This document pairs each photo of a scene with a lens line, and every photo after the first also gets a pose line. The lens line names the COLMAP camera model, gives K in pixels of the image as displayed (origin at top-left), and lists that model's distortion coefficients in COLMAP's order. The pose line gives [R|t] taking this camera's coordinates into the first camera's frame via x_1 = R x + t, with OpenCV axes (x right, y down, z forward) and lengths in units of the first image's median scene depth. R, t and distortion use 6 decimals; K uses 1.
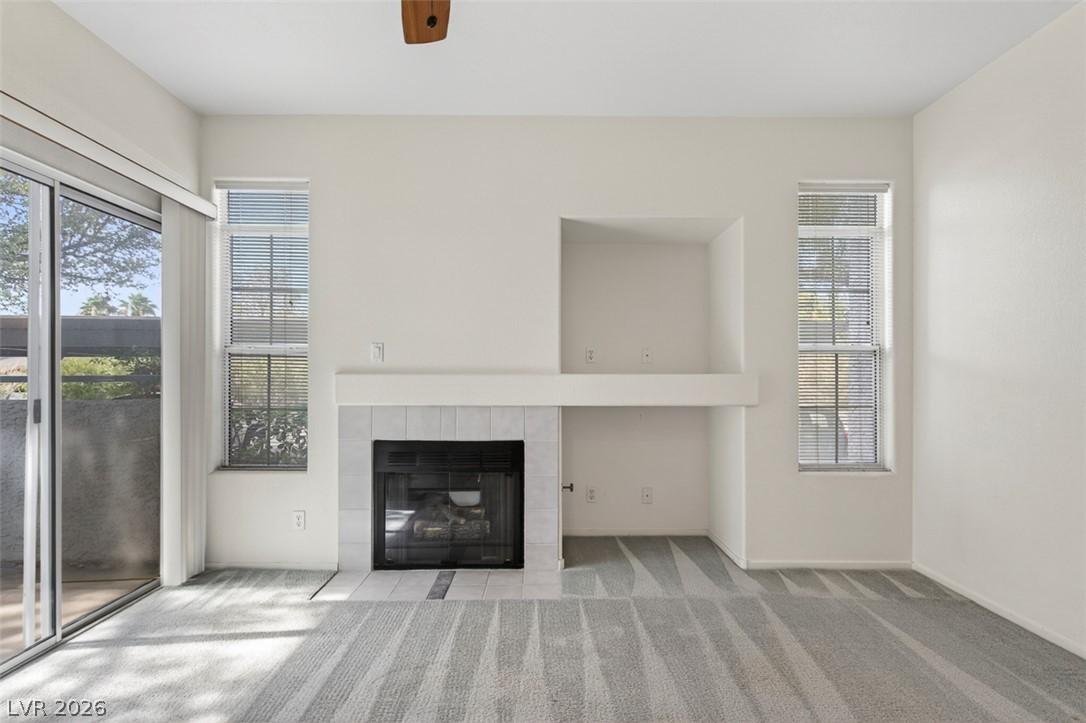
lens RADIAL K [[492.7, 0, 544.4], [0, 492.7, 374.4], [0, 0, 1]] dist [0.008040, -0.003235]
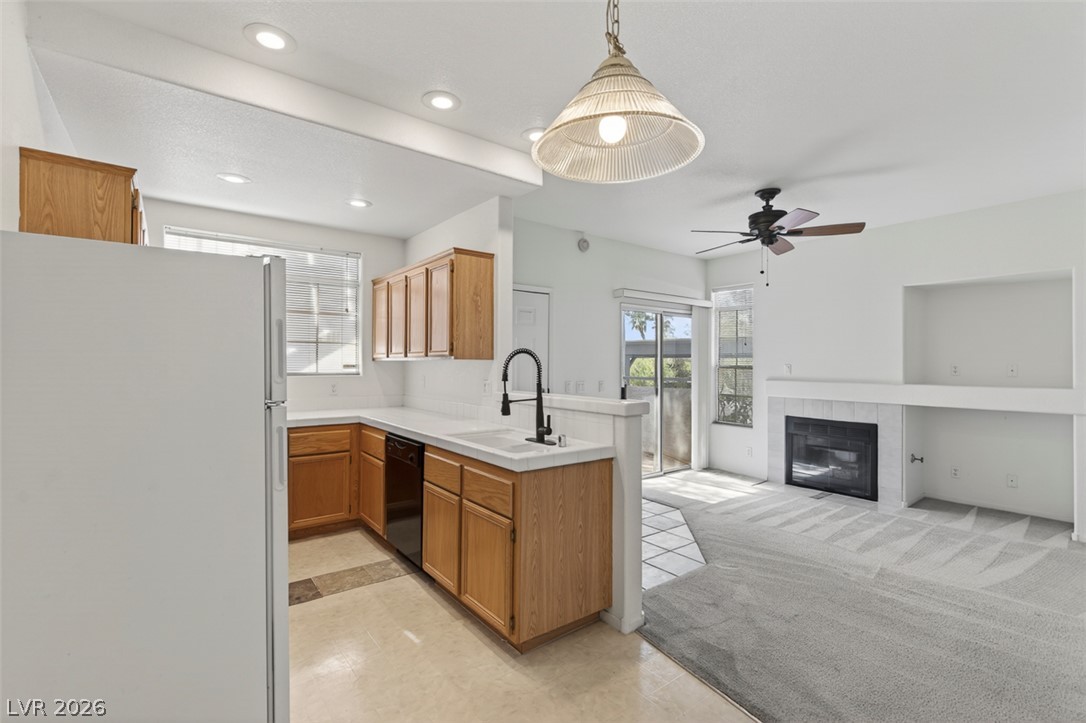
lens RADIAL K [[492.7, 0, 542.0], [0, 492.7, 357.2], [0, 0, 1]] dist [0.008040, -0.003235]
pose [[0.604834, -0.007089, -0.796320, 0.603143], [-0.000120, 0.999960, -0.008993, -0.074877], [0.796351, 0.005535, 0.604809, -0.900153]]
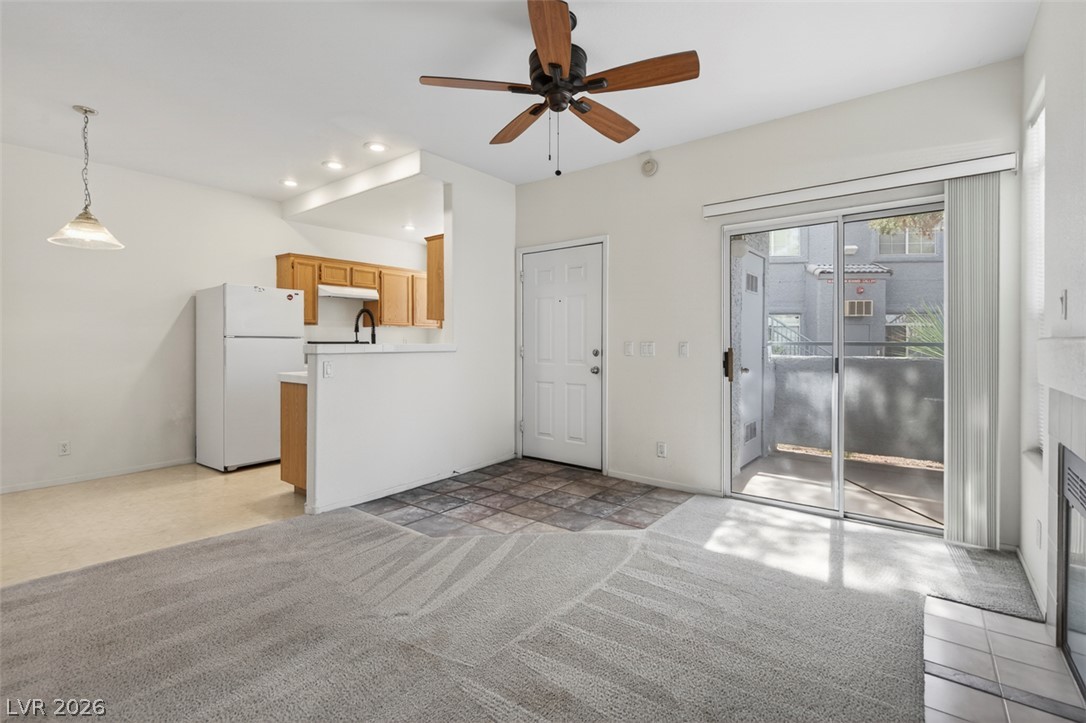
lens RADIAL K [[492.7, 0, 532.5], [0, 492.7, 346.0], [0, 0, 1]] dist [0.008040, -0.003235]
pose [[-0.626526, 0.003905, -0.779391, 0.576804], [0.004750, 0.999988, 0.001192, 0.002762], [0.779386, -0.002955, -0.626537, 0.877668]]
